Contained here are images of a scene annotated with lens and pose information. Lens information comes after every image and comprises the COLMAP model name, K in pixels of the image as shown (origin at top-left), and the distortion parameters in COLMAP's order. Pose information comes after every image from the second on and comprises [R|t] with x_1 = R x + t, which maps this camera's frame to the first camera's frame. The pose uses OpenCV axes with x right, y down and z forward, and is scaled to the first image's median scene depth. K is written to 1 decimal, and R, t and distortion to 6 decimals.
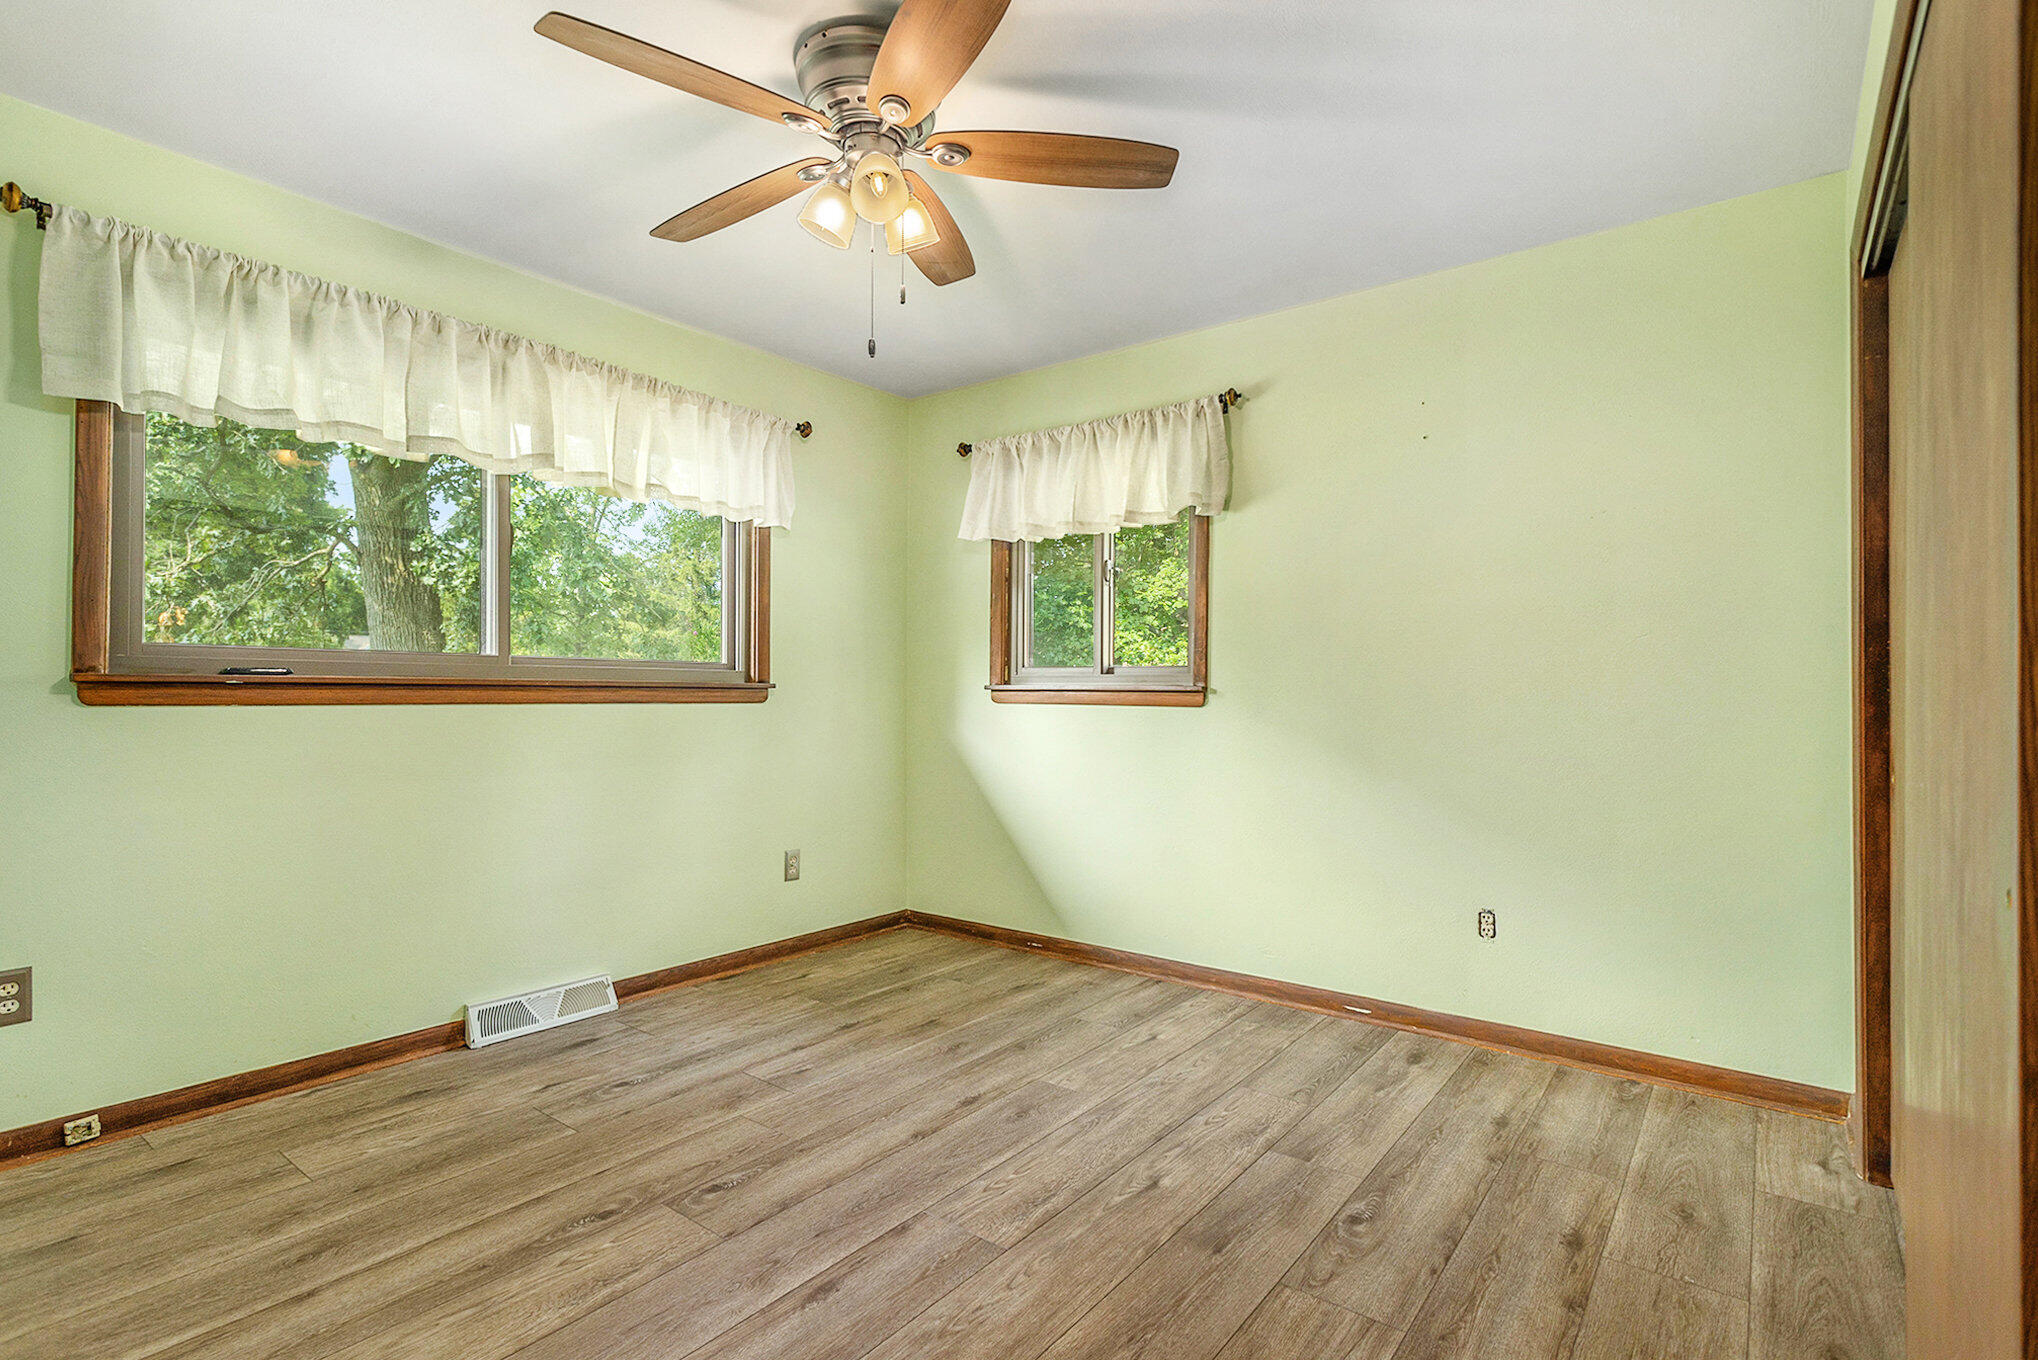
lens RADIAL K [[970.9, 0, 1019.0], [0, 970.9, 680.0], [0, 0, 1]] dist [-0.000310, -0.000319]
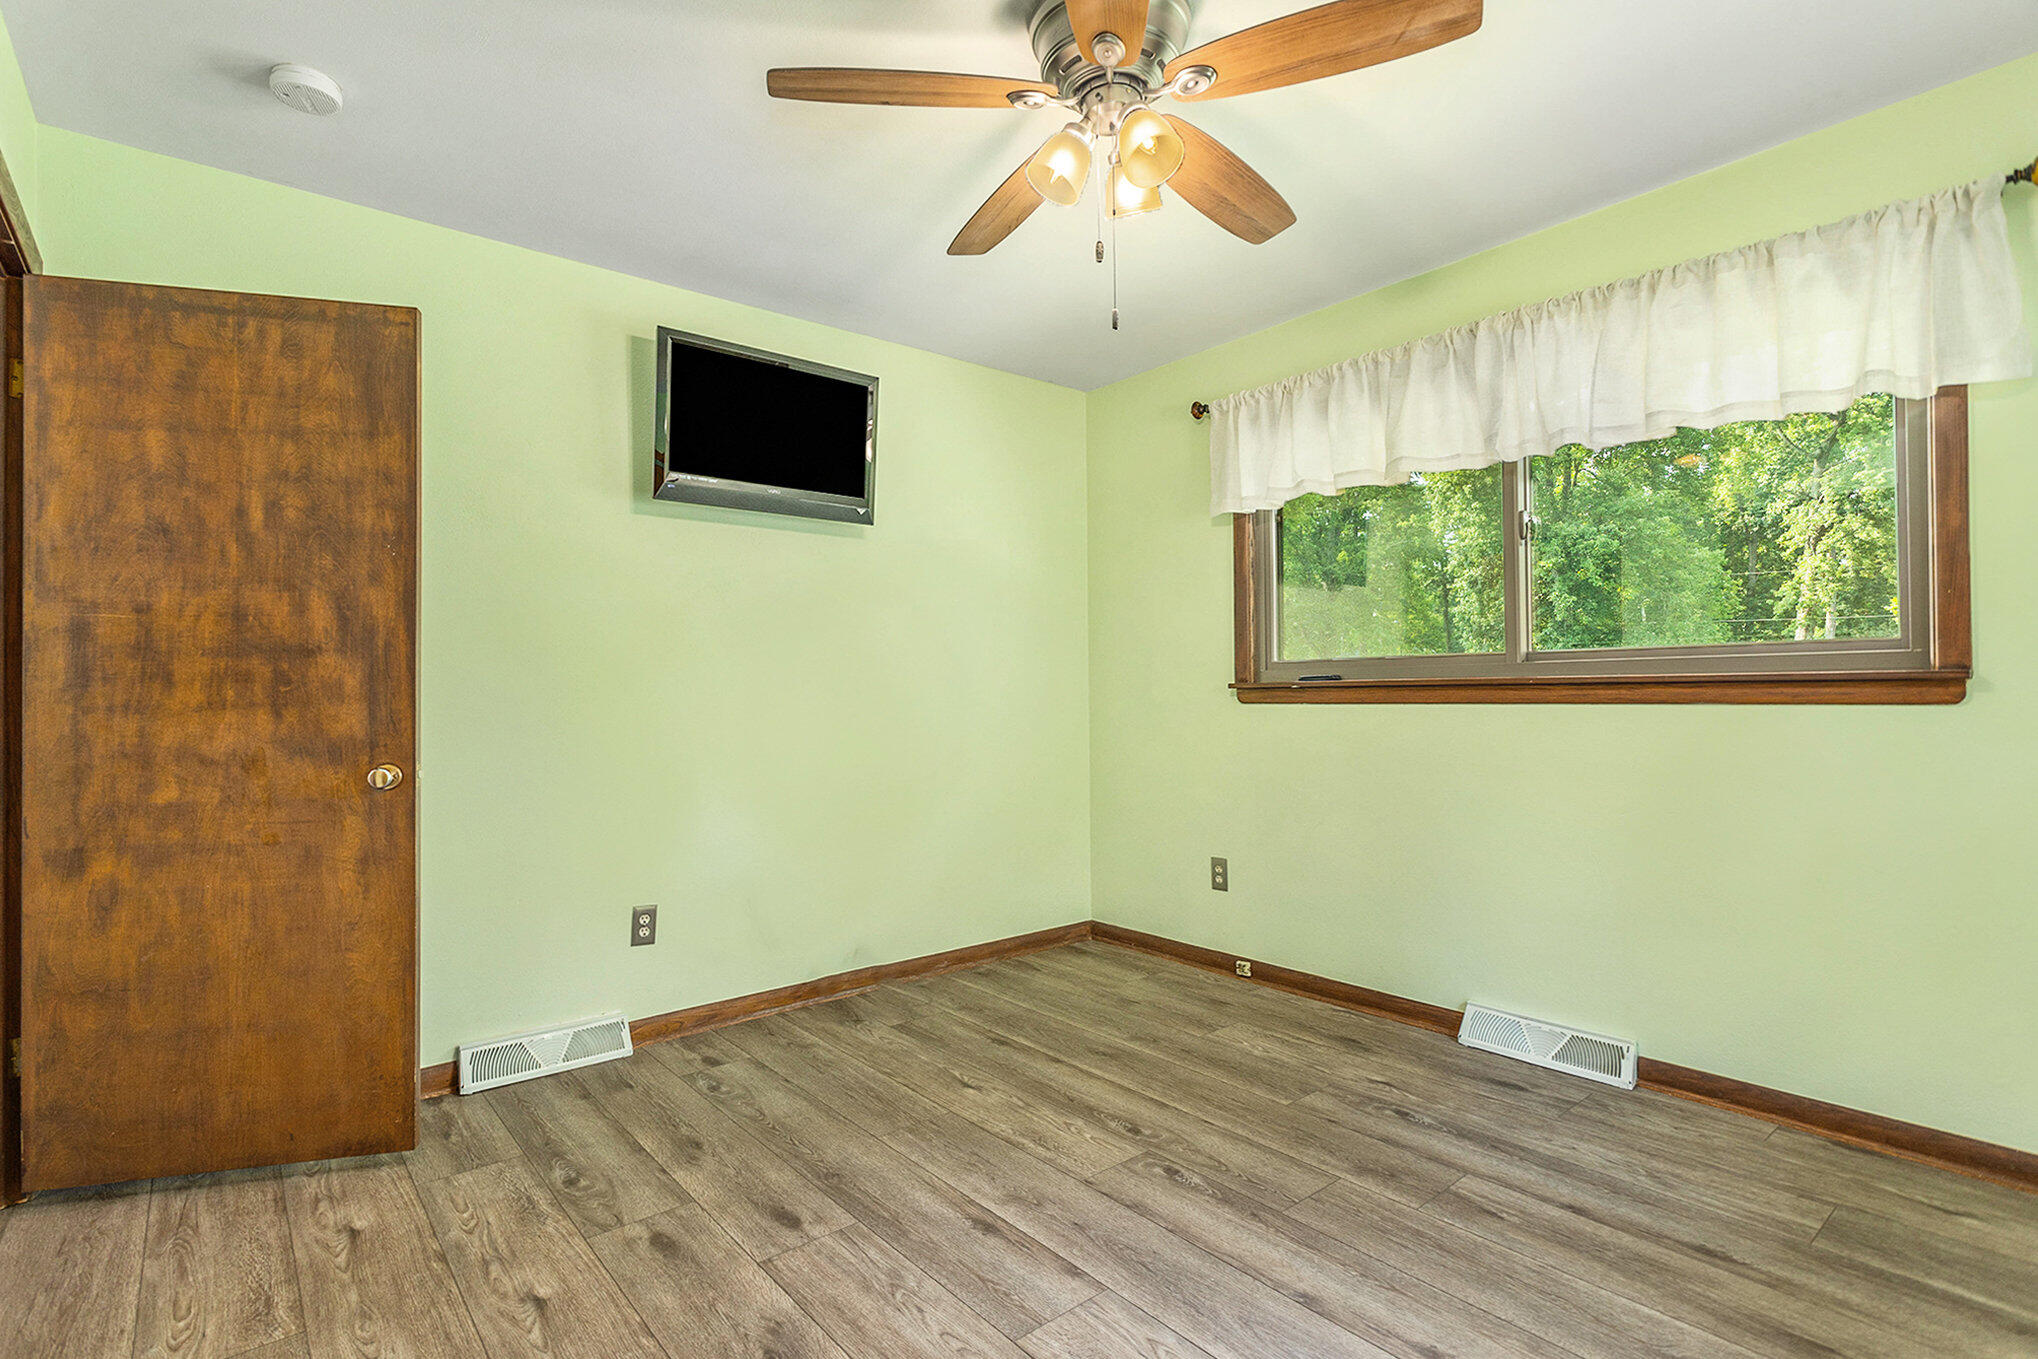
lens RADIAL K [[987.1, 0, 1017.9], [0, 987.1, 684.4], [0, 0, 1]] dist [0.004175, 0.000668]
pose [[-0.225149, -0.011070, -0.974261, 0.615617], [0.022708, 0.999604, -0.016606, 0.012238], [0.974060, -0.025863, -0.224809, 0.880479]]
